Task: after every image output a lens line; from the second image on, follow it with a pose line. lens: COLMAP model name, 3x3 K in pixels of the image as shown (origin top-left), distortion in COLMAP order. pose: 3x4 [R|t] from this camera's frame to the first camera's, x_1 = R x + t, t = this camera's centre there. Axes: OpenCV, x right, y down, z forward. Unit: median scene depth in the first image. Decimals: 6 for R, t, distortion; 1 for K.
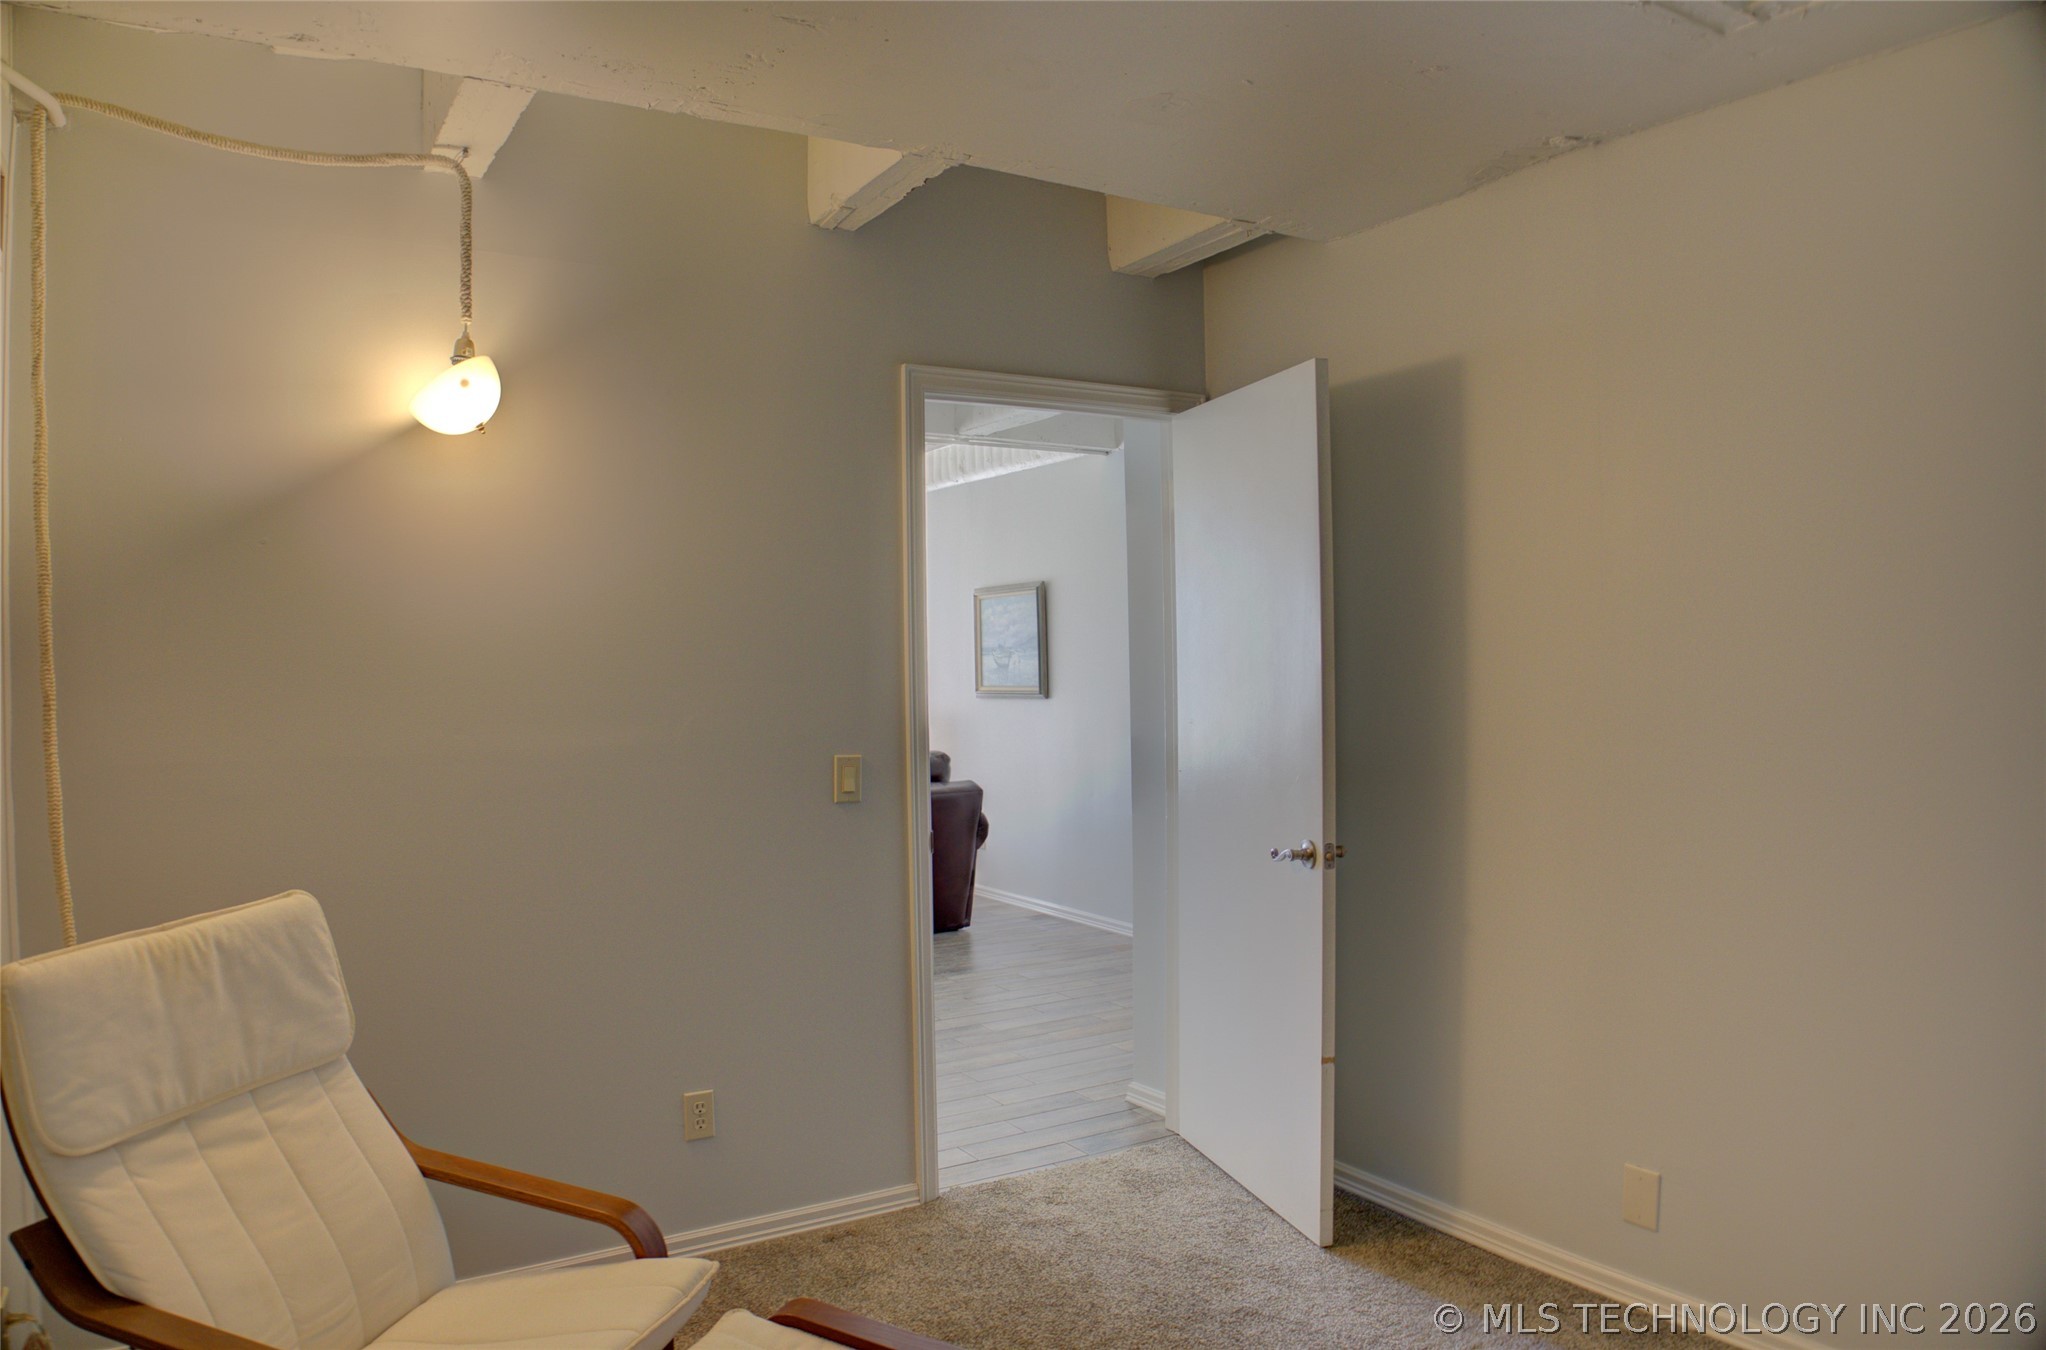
lens RADIAL K [[1393.7, 0, 1021.0], [0, 1393.7, 670.0], [0, 0, 1]] dist [-0.127424, 0.042684]
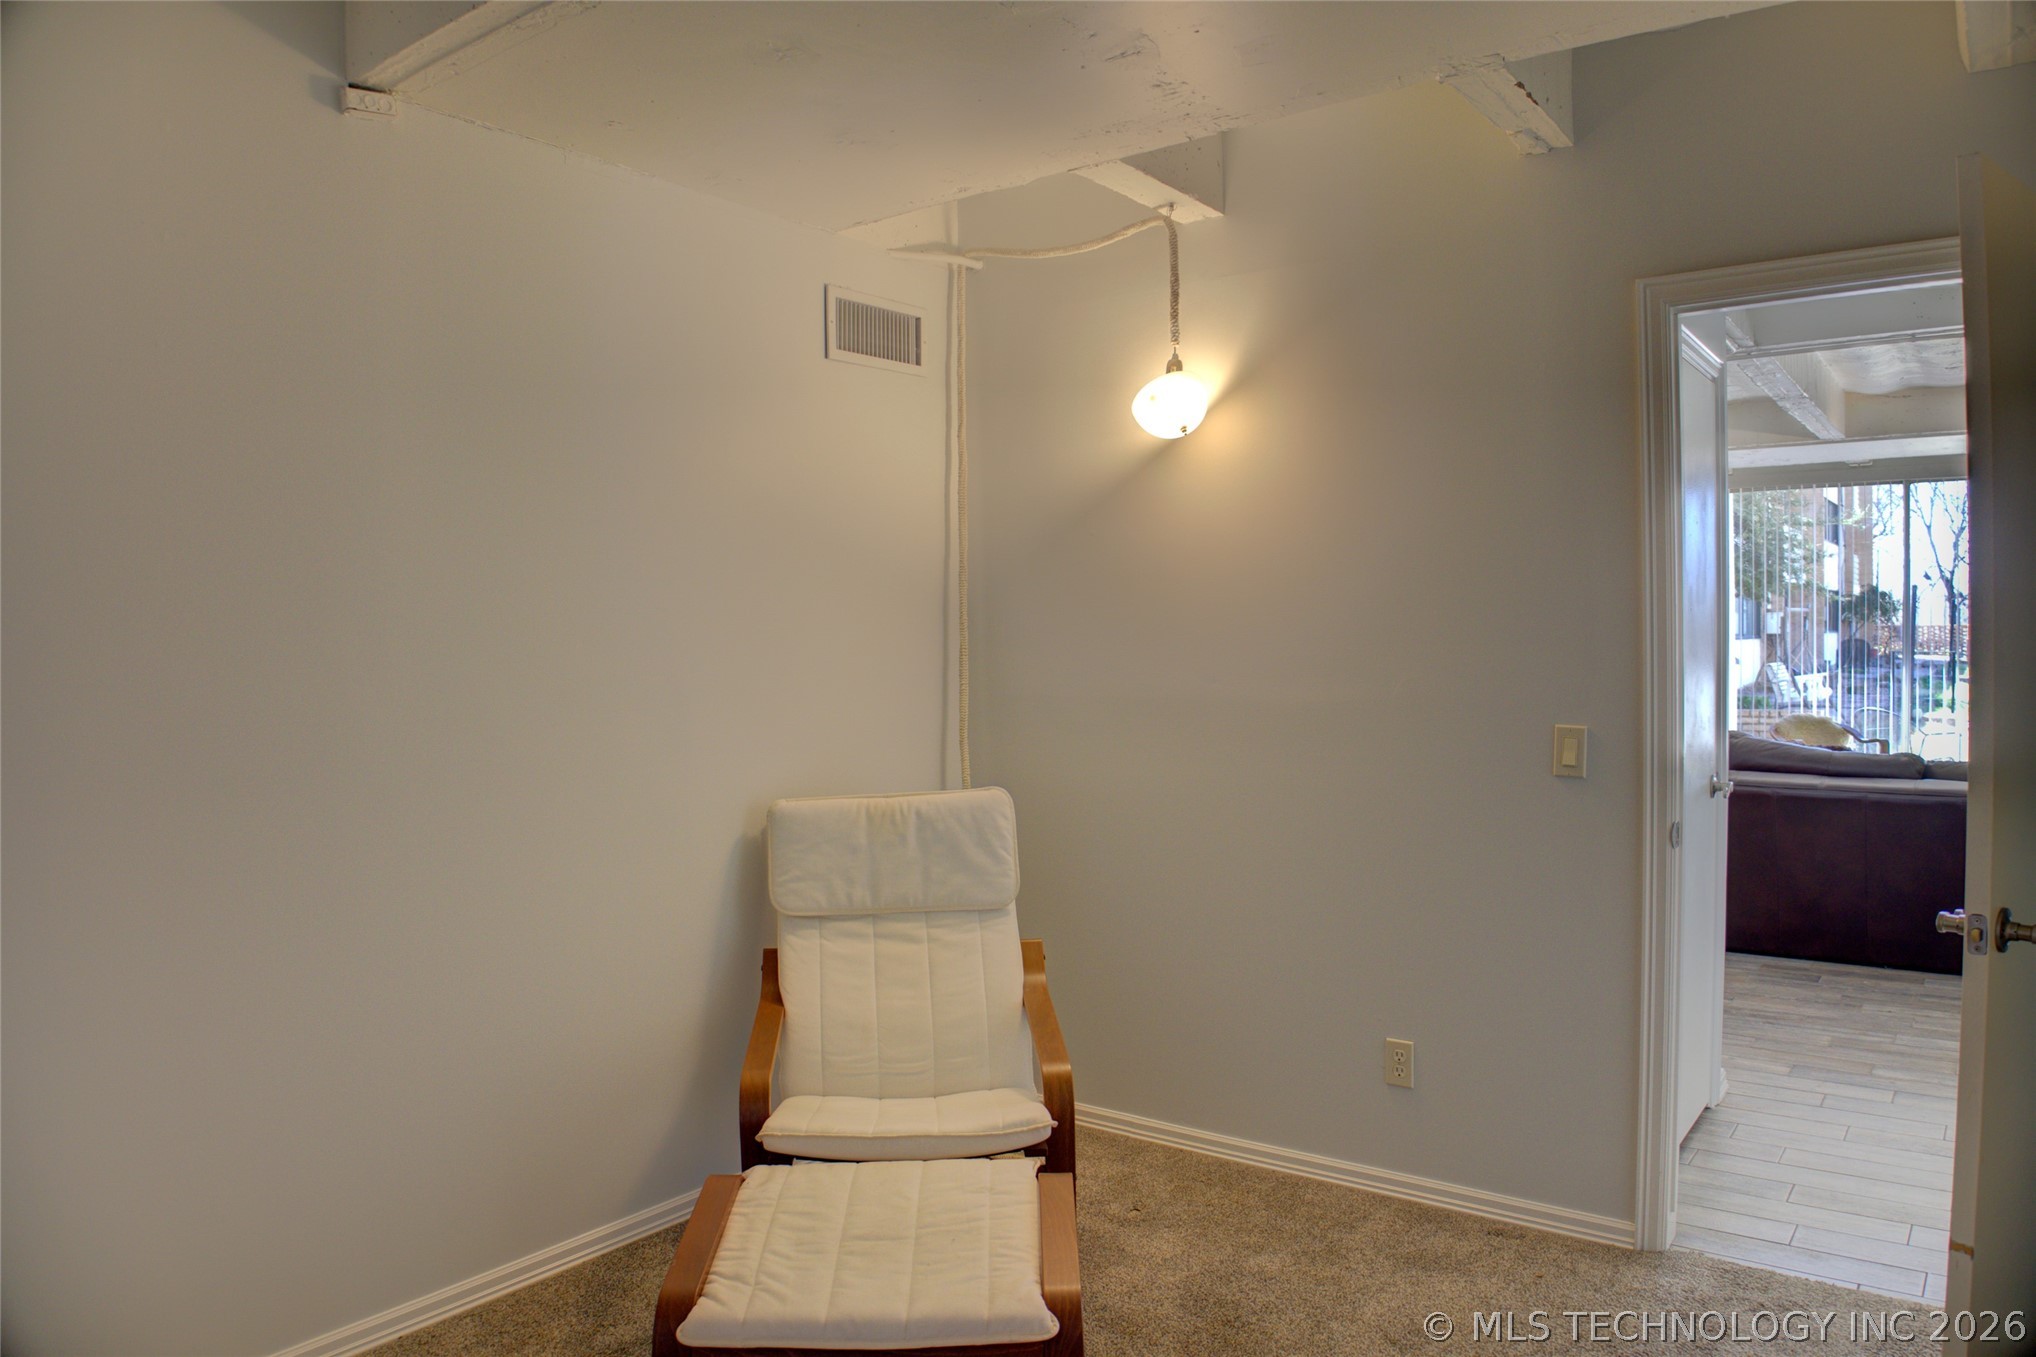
lens RADIAL K [[1386.9, 0, 1012.0], [0, 1386.9, 678.1], [0, 0, 1]] dist [-0.127424, 0.042684]
pose [[0.346817, 0.036182, -0.937235, 0.874269], [0.003240, 0.999203, 0.039774, -0.009408], [0.937927, -0.016831, 0.346423, 0.532719]]
